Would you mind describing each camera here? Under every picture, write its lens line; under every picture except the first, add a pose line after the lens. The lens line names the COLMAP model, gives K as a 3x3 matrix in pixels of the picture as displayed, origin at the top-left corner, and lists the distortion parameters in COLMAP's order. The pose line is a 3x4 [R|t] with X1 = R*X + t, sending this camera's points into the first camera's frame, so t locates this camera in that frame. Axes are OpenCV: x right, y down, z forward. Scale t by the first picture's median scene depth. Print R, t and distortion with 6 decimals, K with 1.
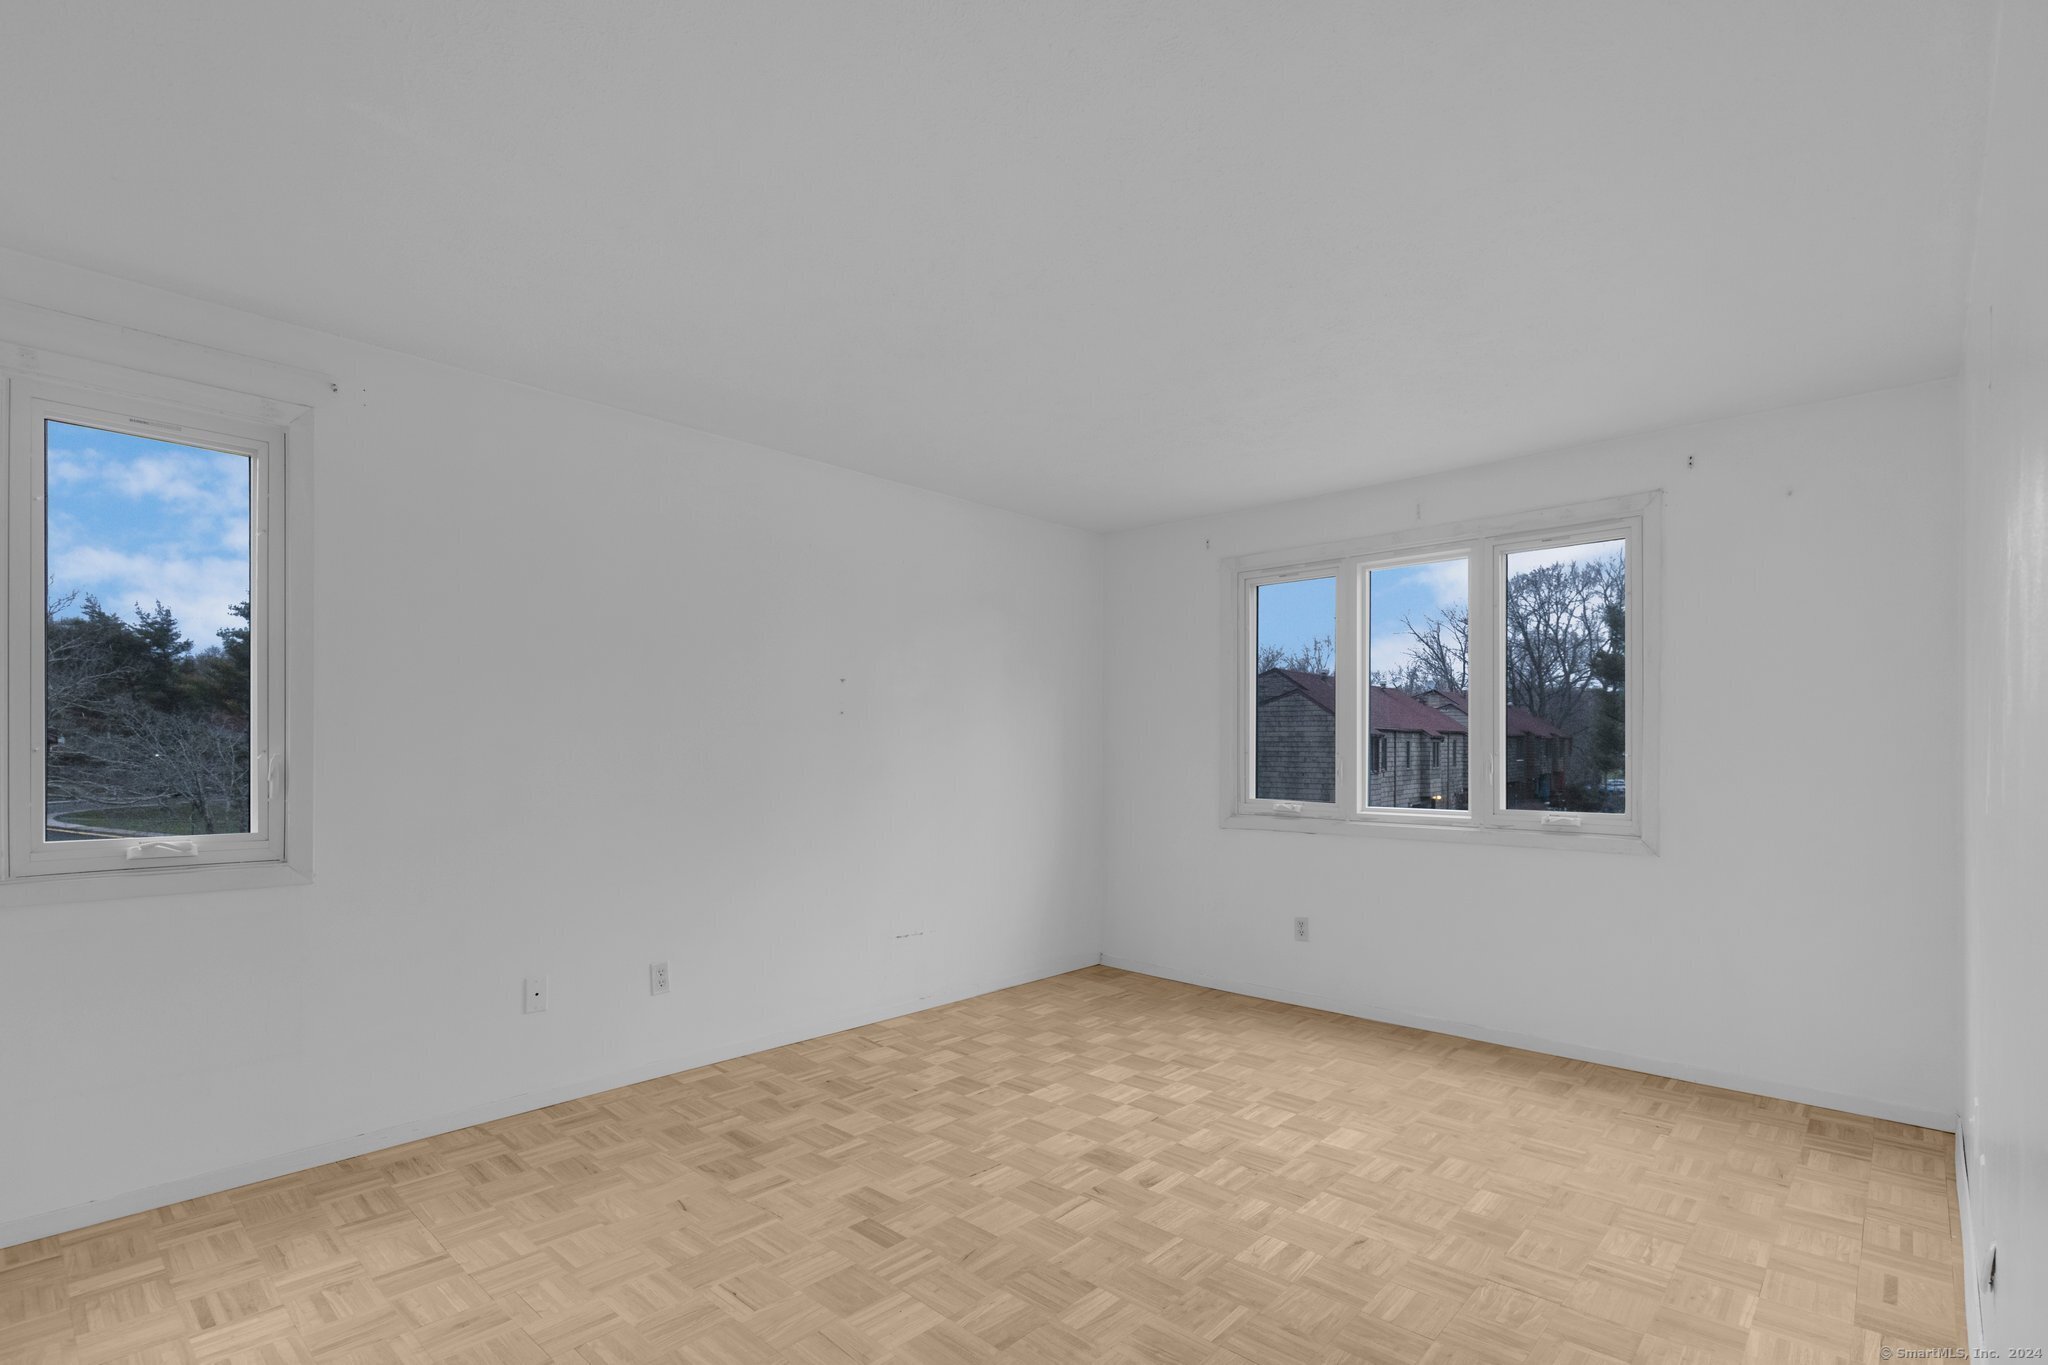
lens RADIAL K [[948.4, 0, 1028.0], [0, 948.4, 744.7], [0, 0, 1]] dist [0.004195, -0.000851]
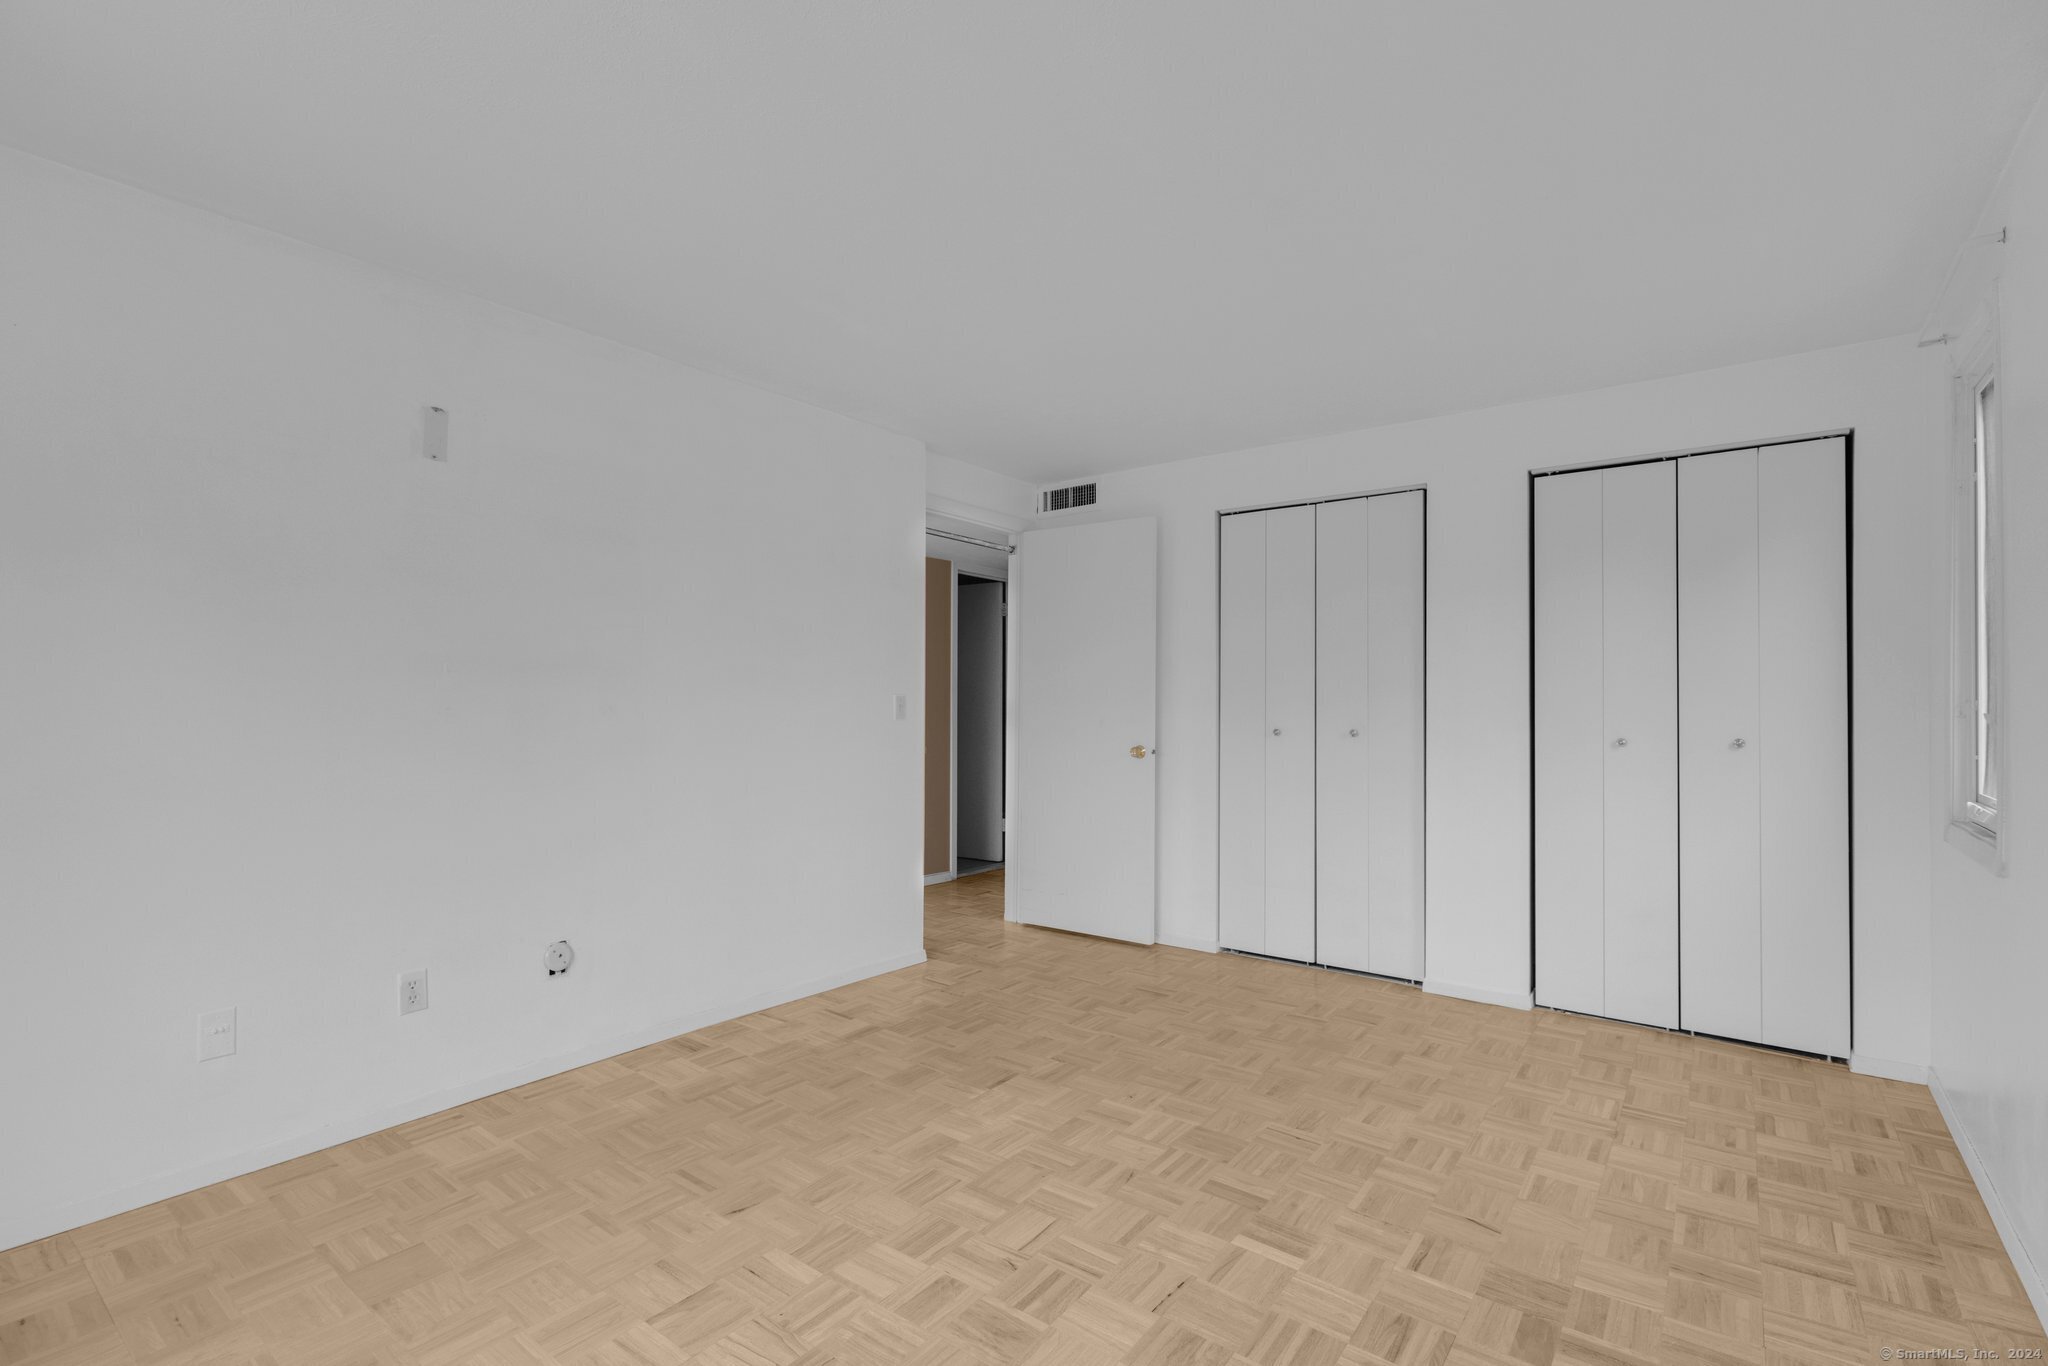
lens RADIAL K [[948.4, 0, 1015.4], [0, 948.4, 693.2], [0, 0, 1]] dist [0.004195, -0.000851]
pose [[-0.995982, -0.009383, -0.089057, 0.123989], [-0.008442, 0.999905, -0.010929, 0.006343], [0.089151, -0.010133, -0.995967, 1.541572]]
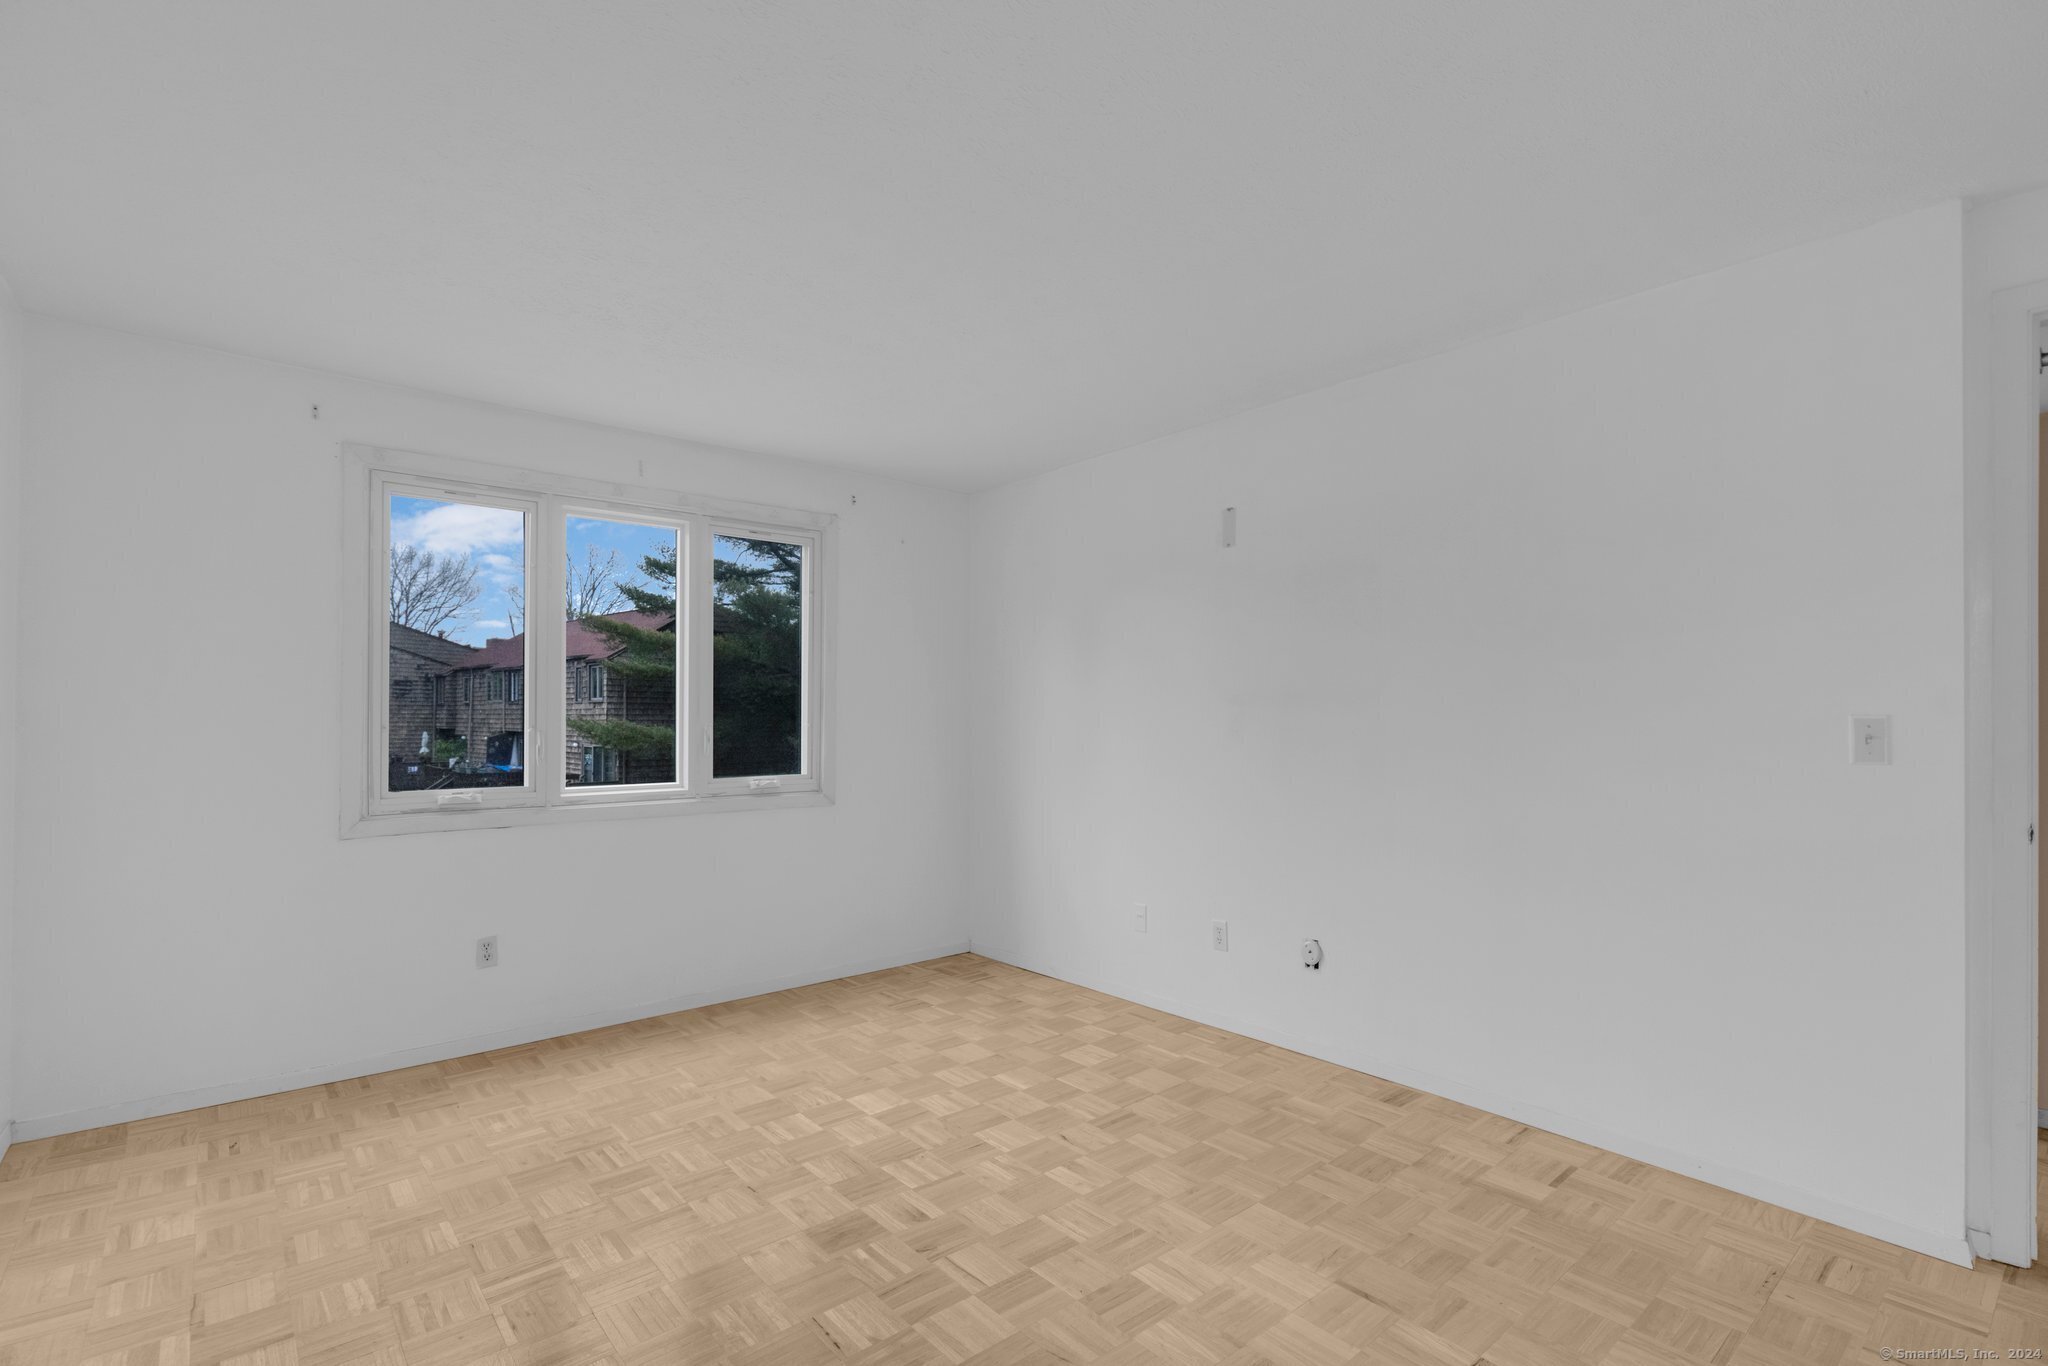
lens RADIAL K [[948.4, 0, 1021.2], [0, 948.4, 701.6], [0, 0, 1]] dist [0.004195, -0.000851]
pose [[0.130694, 0.012778, 0.991340, -0.653345], [-0.003179, 0.999917, -0.012470, -0.005478], [-0.991418, -0.001521, 0.130724, 0.696435]]
